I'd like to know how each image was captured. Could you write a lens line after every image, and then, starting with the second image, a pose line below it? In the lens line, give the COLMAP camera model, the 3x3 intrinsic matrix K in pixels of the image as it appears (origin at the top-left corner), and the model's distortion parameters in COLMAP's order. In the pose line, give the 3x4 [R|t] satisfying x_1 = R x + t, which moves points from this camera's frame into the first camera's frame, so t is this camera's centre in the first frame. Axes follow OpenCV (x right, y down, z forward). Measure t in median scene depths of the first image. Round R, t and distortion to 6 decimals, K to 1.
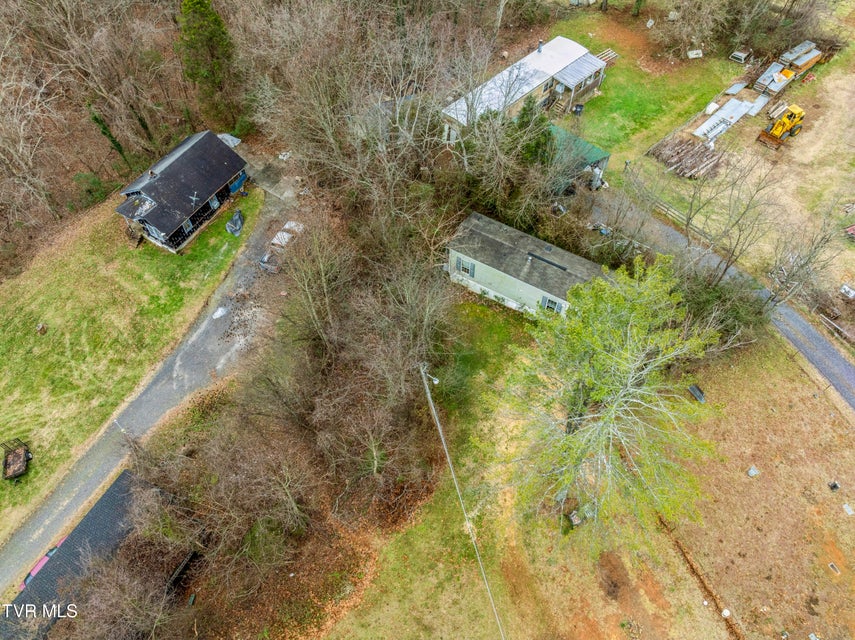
lens RADIAL K [[603.3, 0, 430.0], [0, 603.3, 319.4], [0, 0, 1]] dist [-0.056393, 0.025162]
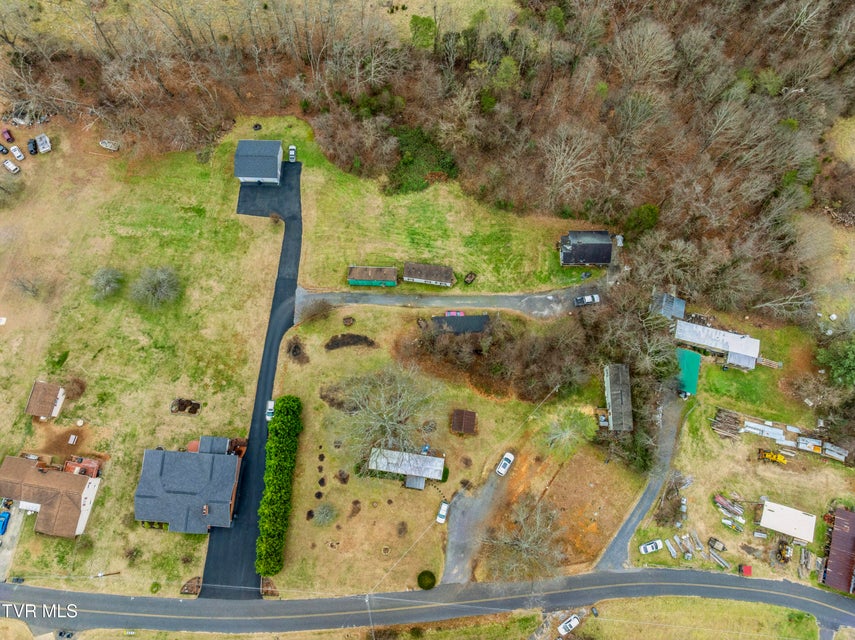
lens RADIAL K [[599.9, 0, 427.5], [0, 599.9, 320.0], [0, 0, 1]] dist [-0.007011, -0.070172]
pose [[0.510824, 0.836338, -0.198992, -0.016983], [-0.714358, 0.541720, 0.442981, -0.722476], [0.478280, -0.084134, 0.874168, -1.541383]]
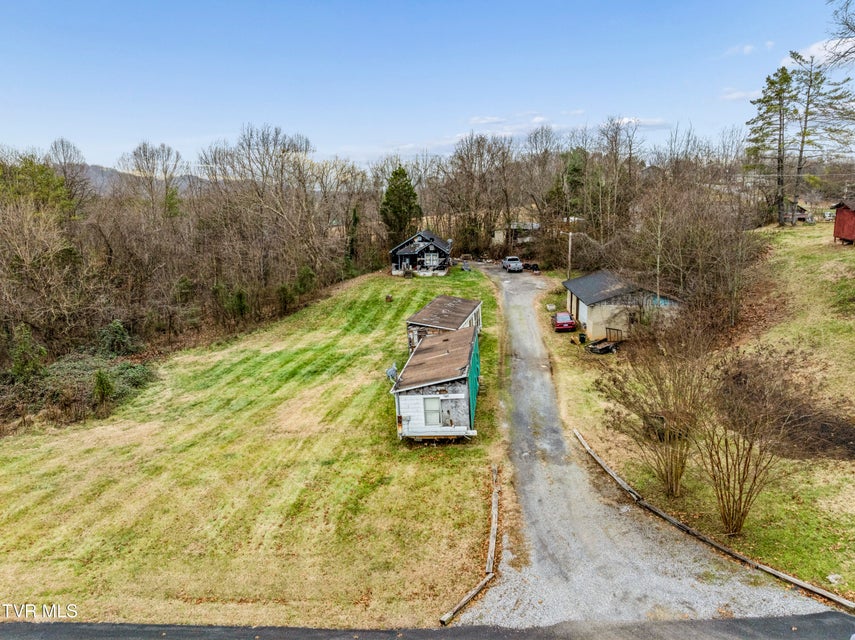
lens RADIAL K [[606.5, 0, 433.8], [0, 606.5, 320.9], [0, 0, 1]] dist [-0.049277, 0.021805]
pose [[0.897383, -0.080688, 0.433813, -1.088711], [0.362909, 0.694205, -0.621592, 0.838744], [-0.251000, 0.715241, 0.652250, 0.181219]]
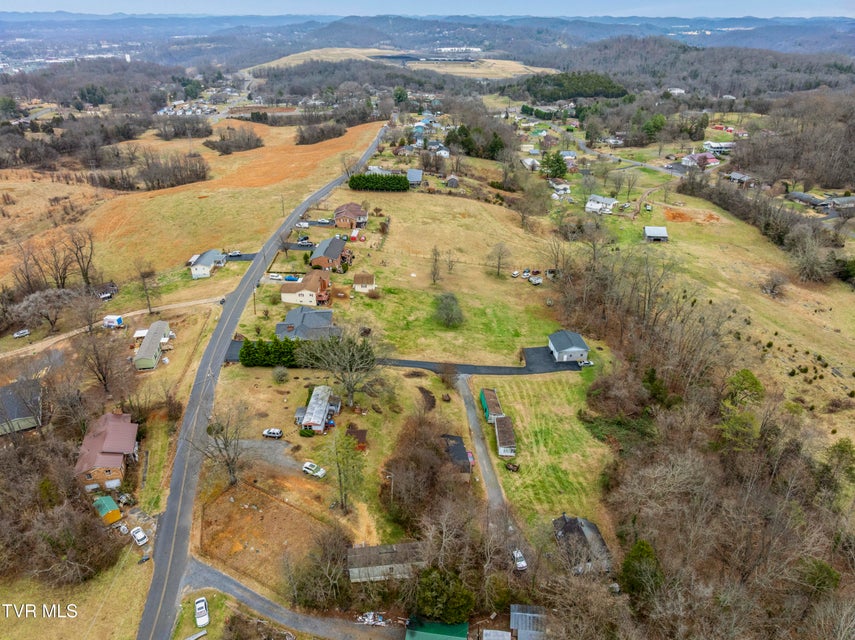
lens RADIAL K [[603.3, 0, 430.0], [0, 603.3, 319.4], [0, 0, 1]] dist [-0.056393, 0.025162]
pose [[-0.788671, 0.282263, -0.546192, 0.854935], [-0.504957, 0.209418, 0.837354, -1.828082], [0.350736, 0.936201, -0.022631, 0.212623]]
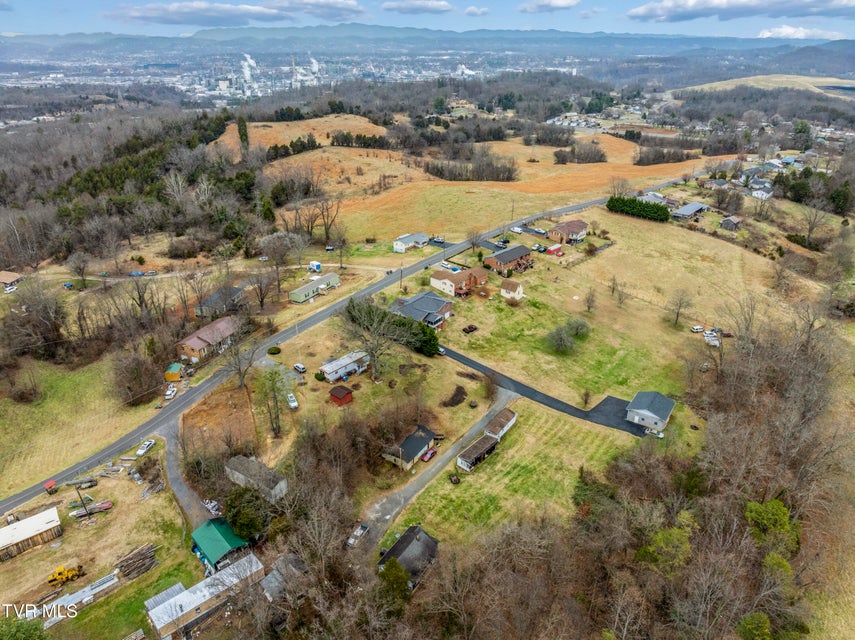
lens RADIAL K [[598.4, 0, 427.5], [0, 598.4, 320.0], [0, 0, 1]] dist [-0.046244, 0.005833]
pose [[-0.999569, -0.007976, 0.028259, -0.548000], [0.026675, 0.155596, 0.987460, -2.334637], [-0.012273, 0.987789, -0.155317, 0.582047]]
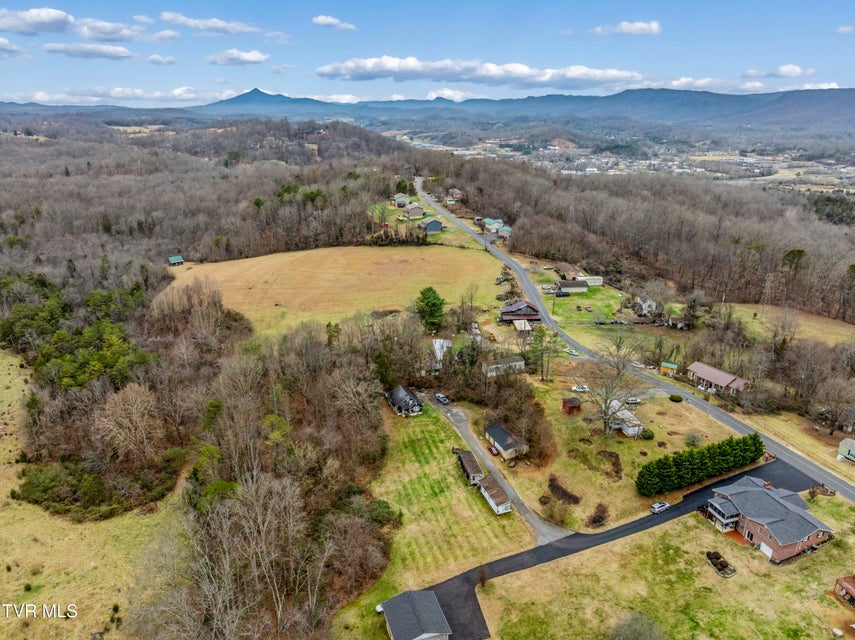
lens RADIAL K [[606.5, 0, 433.8], [0, 606.5, 320.9], [0, 0, 1]] dist [-0.049277, 0.021805]
pose [[0.620609, -0.256566, 0.740958, -2.775879], [0.645946, 0.702980, -0.297613, 0.575428], [-0.444521, 0.663320, 0.602004, -1.386839]]
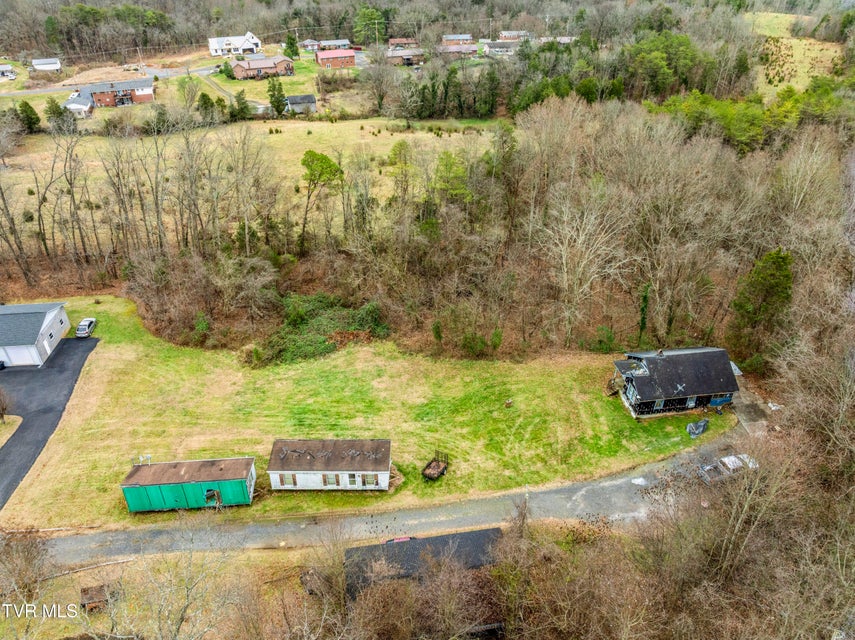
lens RADIAL K [[603.3, 0, 430.0], [0, 603.3, 319.4], [0, 0, 1]] dist [-0.056393, 0.025162]
pose [[0.619742, 0.432903, -0.654611, -0.010319], [-0.653223, 0.746856, -0.124522, 0.144721], [0.434994, 0.504778, 0.745640, -0.096804]]
